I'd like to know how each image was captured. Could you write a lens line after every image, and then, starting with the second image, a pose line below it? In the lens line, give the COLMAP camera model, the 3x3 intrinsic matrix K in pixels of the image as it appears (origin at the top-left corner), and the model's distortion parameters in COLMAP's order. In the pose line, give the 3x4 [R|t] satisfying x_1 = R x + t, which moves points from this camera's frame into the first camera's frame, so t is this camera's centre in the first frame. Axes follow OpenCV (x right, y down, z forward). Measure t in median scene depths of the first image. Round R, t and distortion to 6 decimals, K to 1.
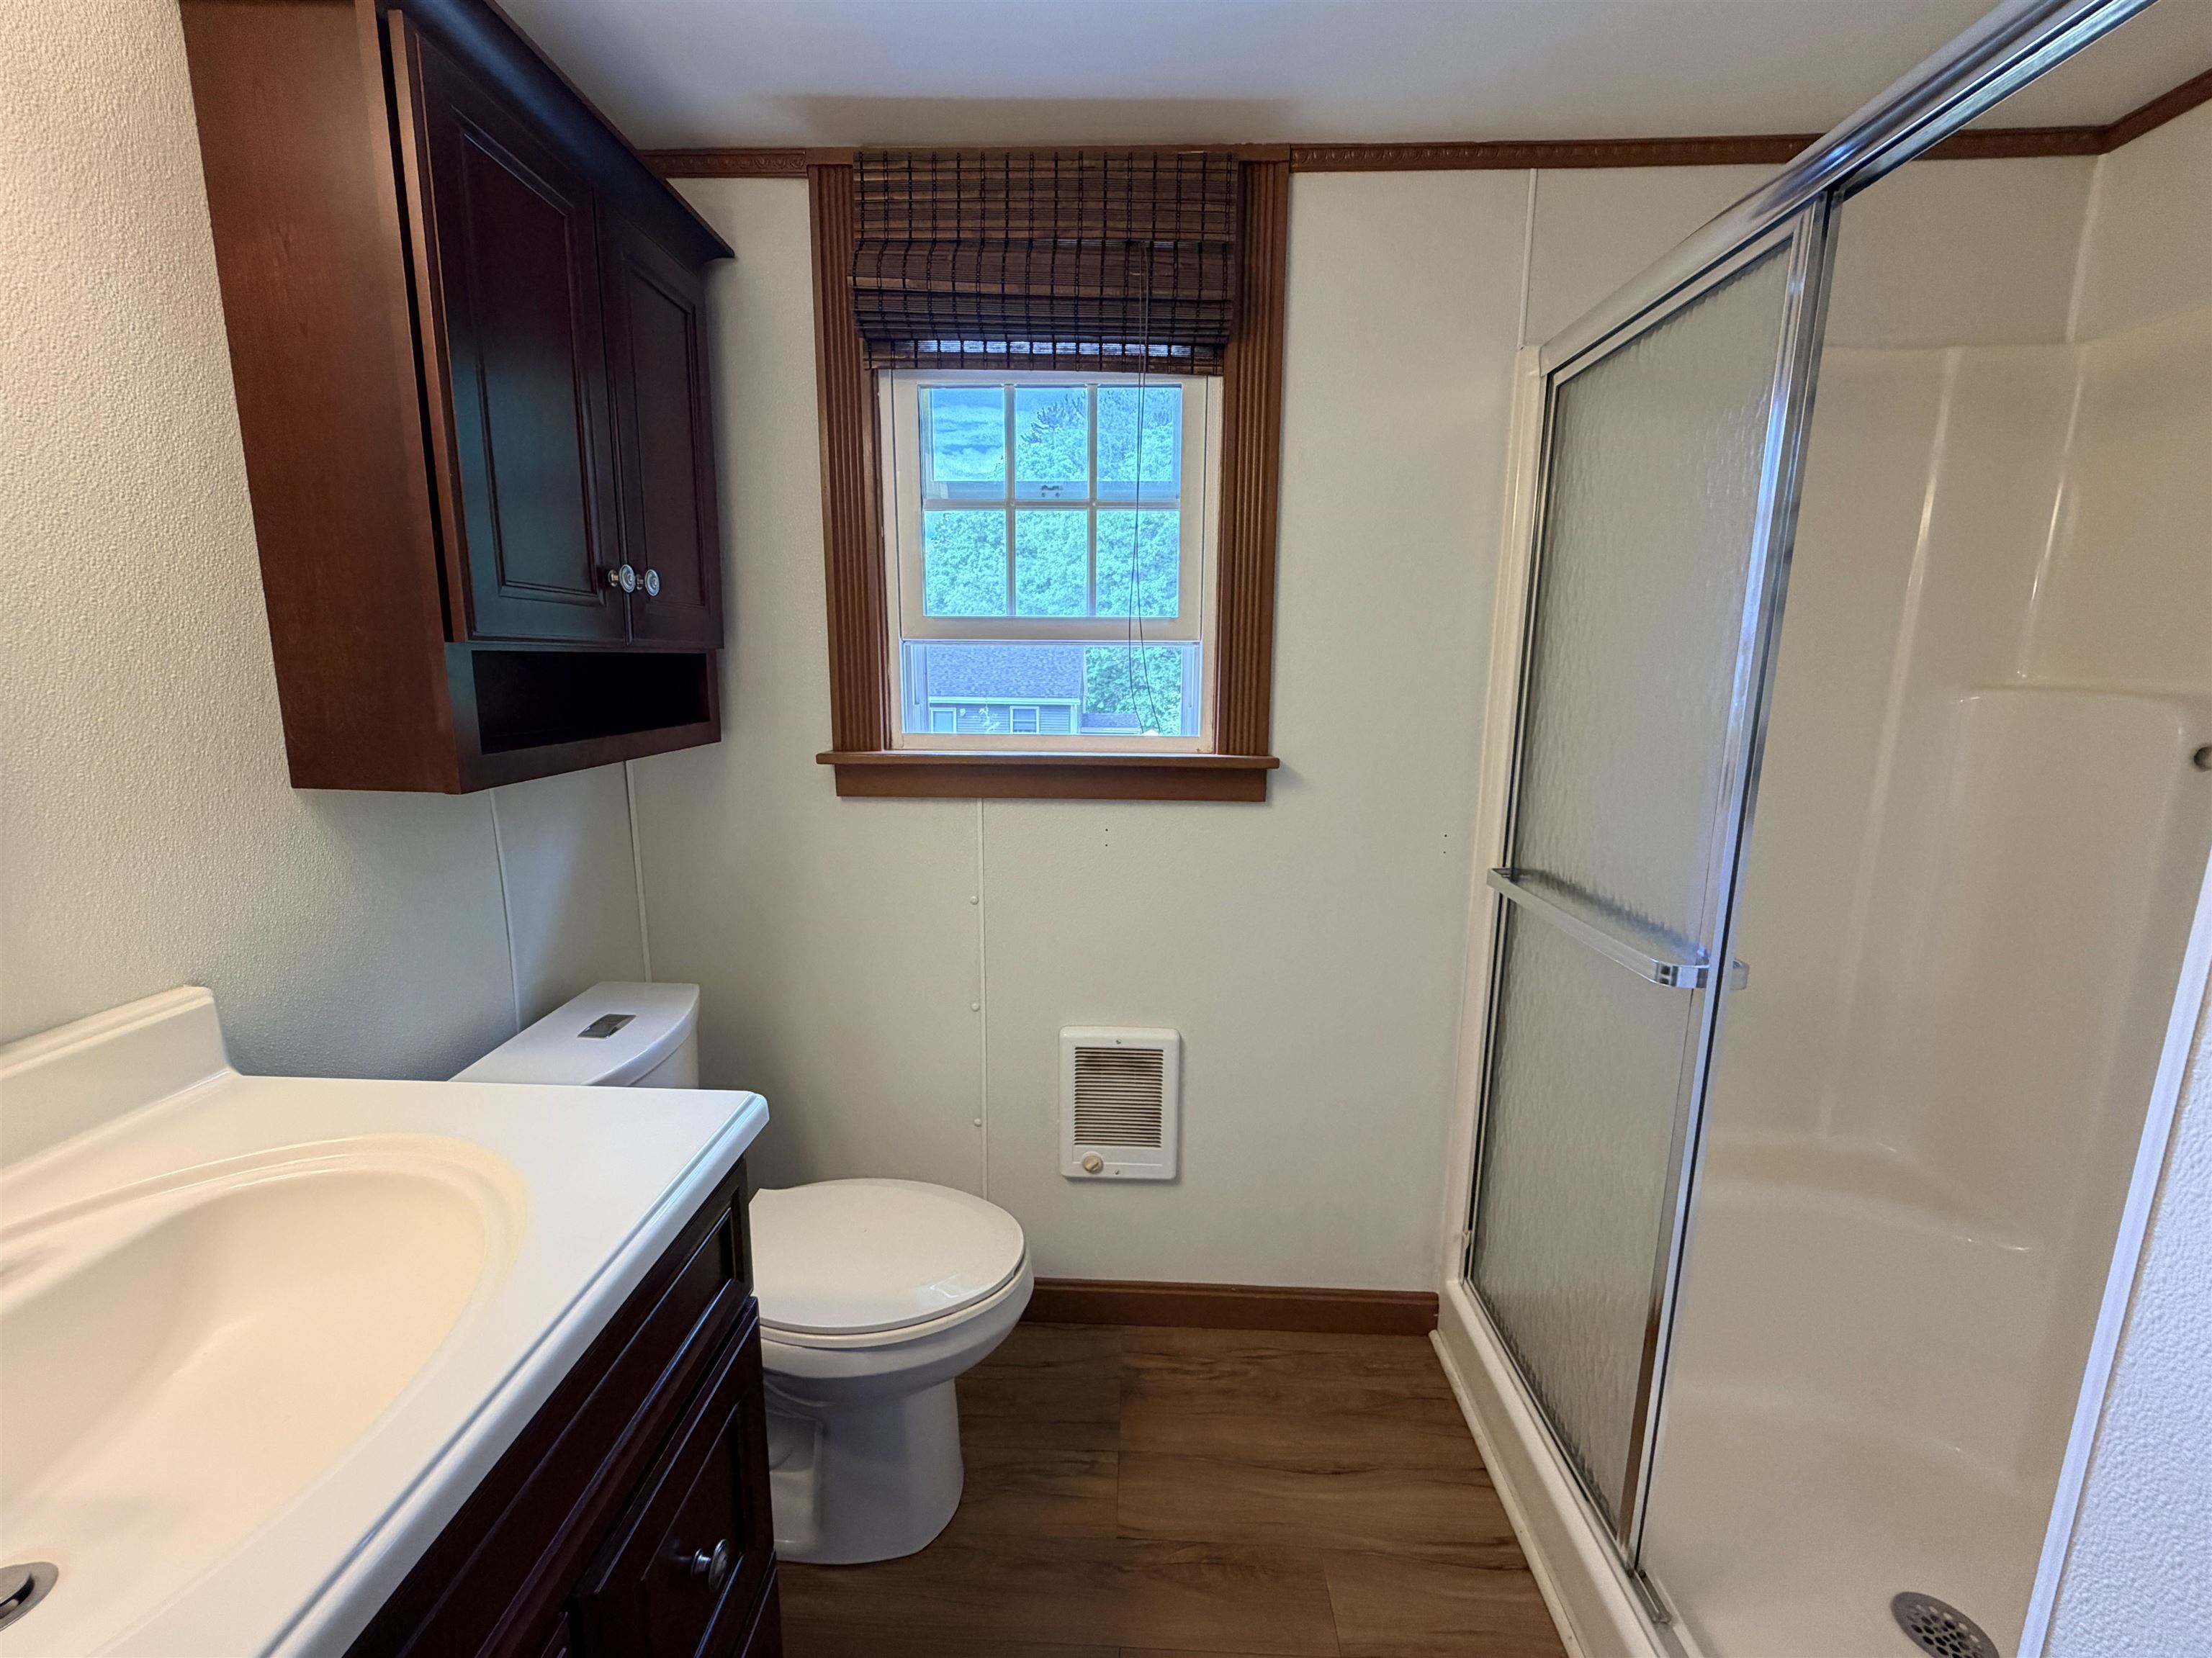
lens RADIAL K [[883.8, 0, 1094.6], [0, 883.8, 838.4], [0, 0, 1]] dist [0.001457, -0.000375]
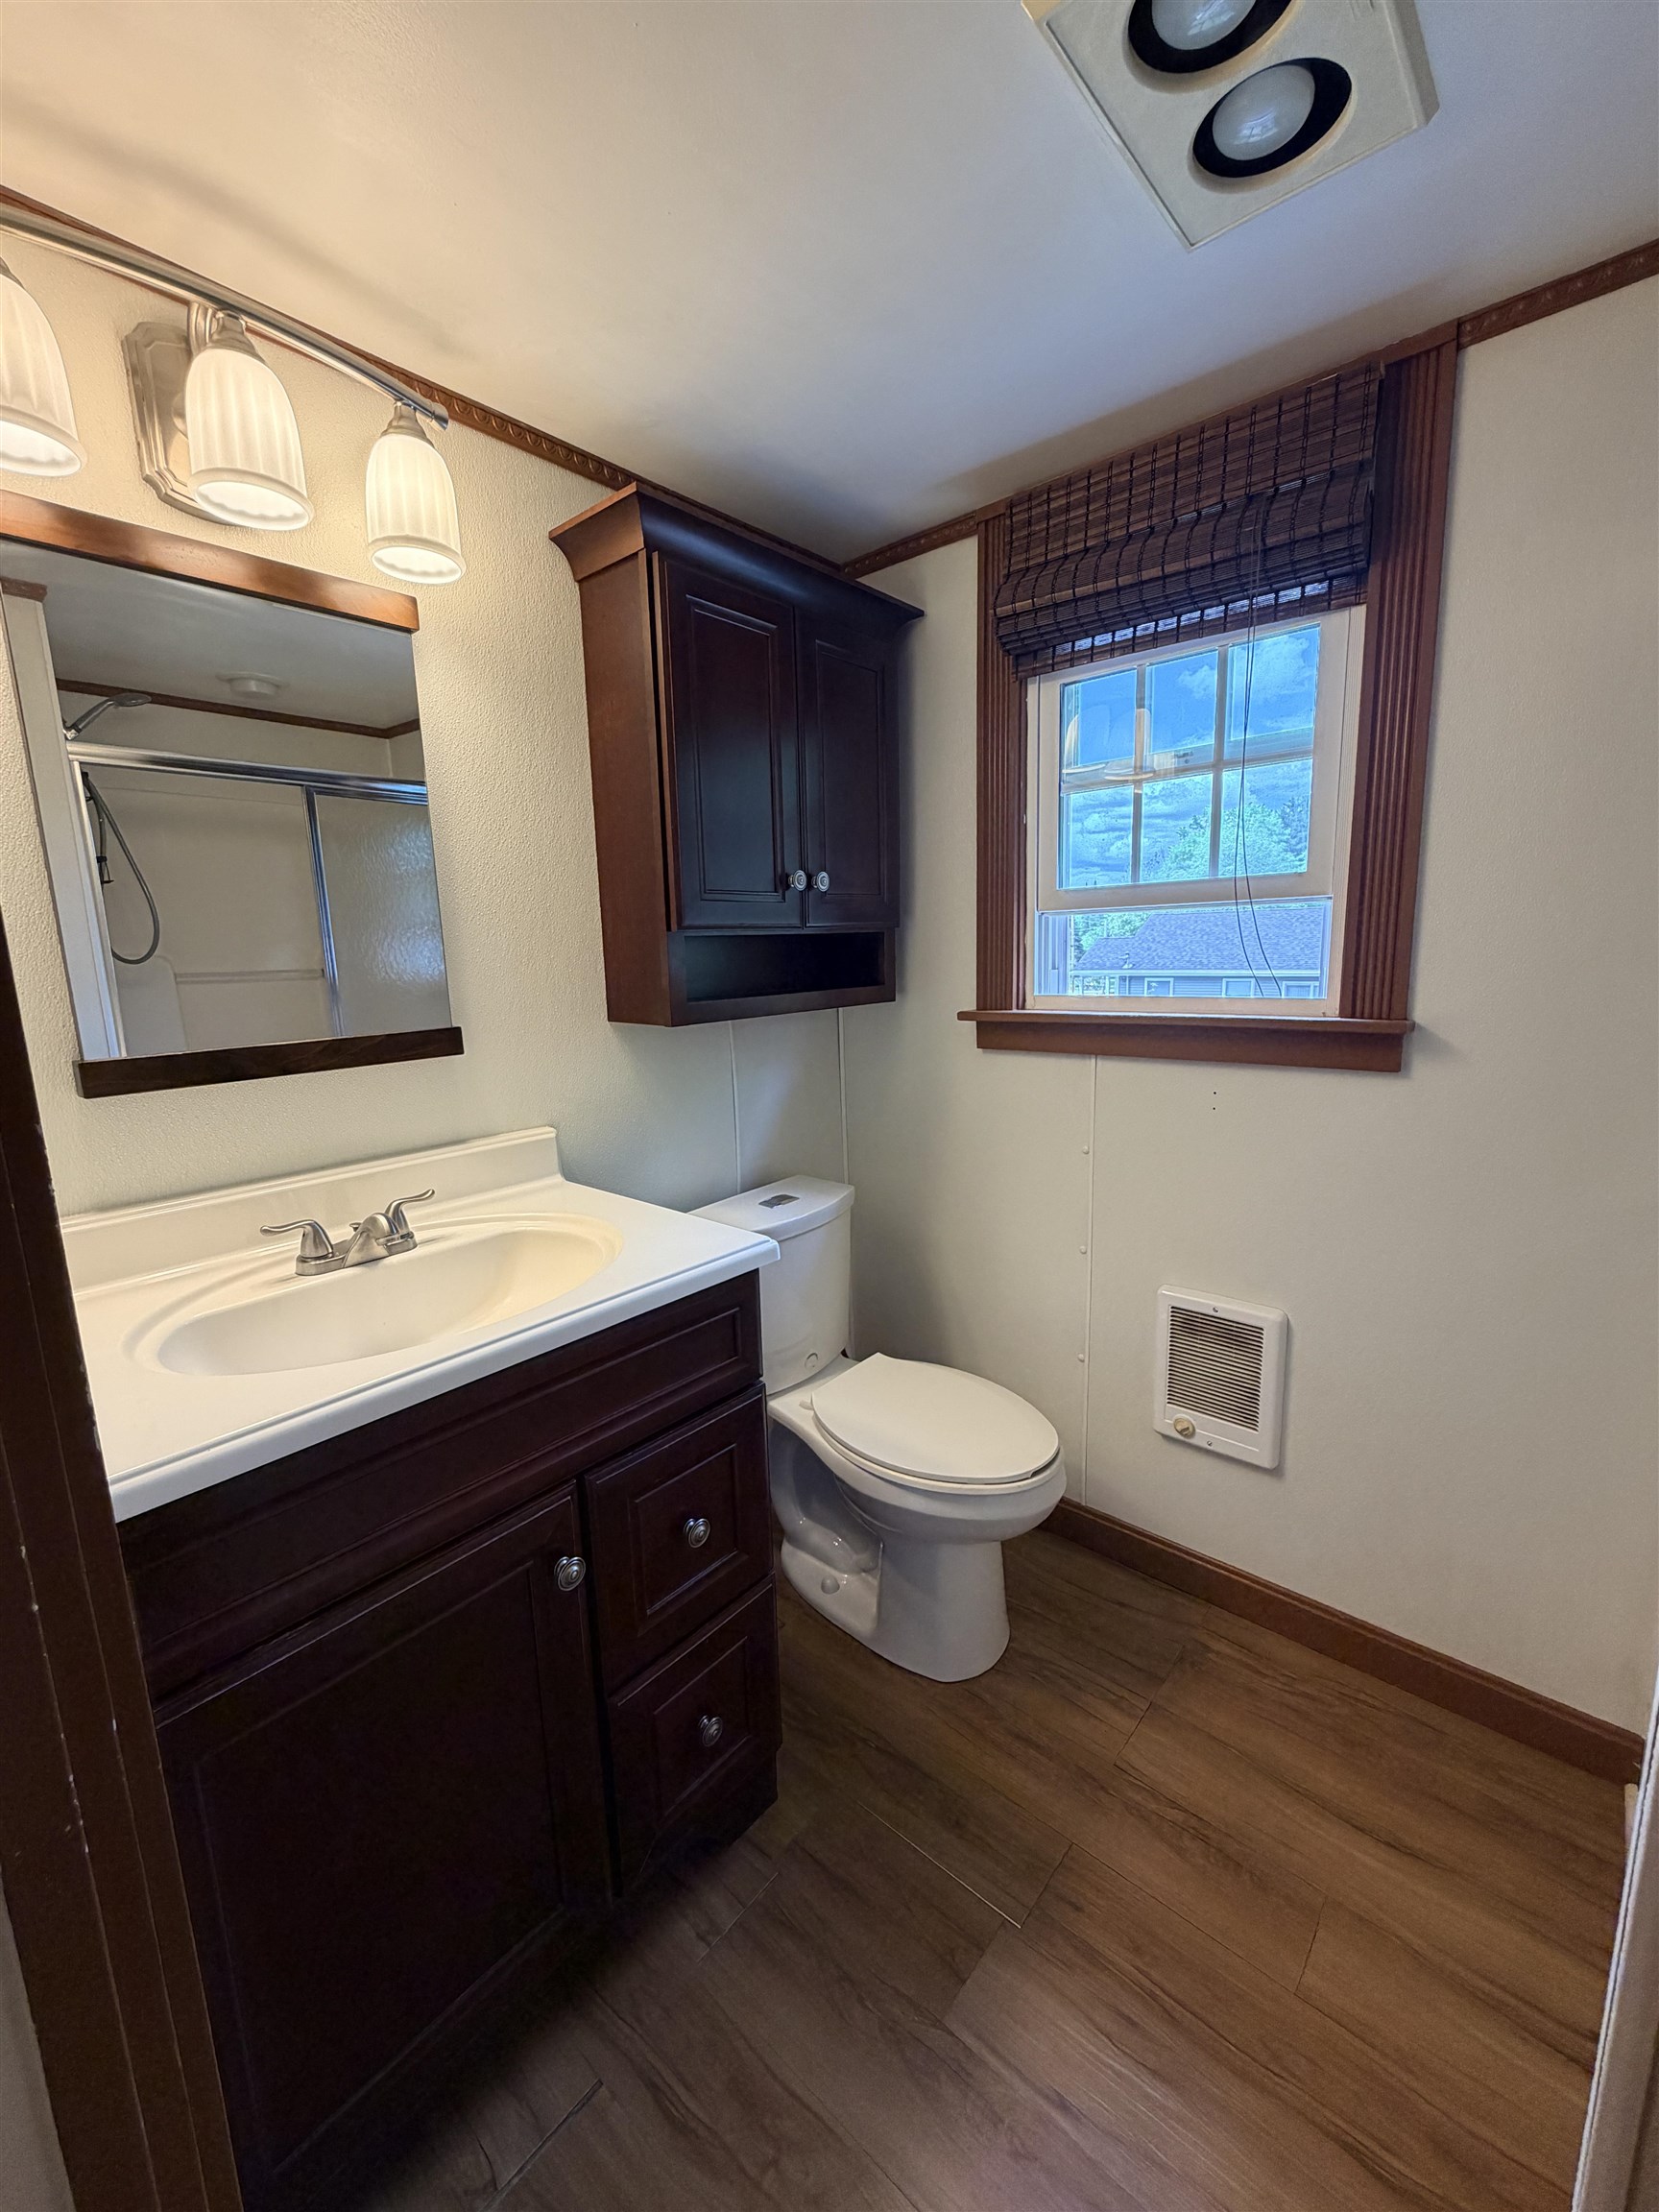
lens RADIAL K [[881.4, 0, 864.9], [0, 881.4, 1111.6], [0, 0, 1]] dist [0.000304, -0.000088]
pose [[0.788150, 0.081304, -0.610089, 0.337602], [-0.082785, 0.996233, 0.025818, 0.020097], [0.609890, 0.030158, 0.791912, -0.022355]]
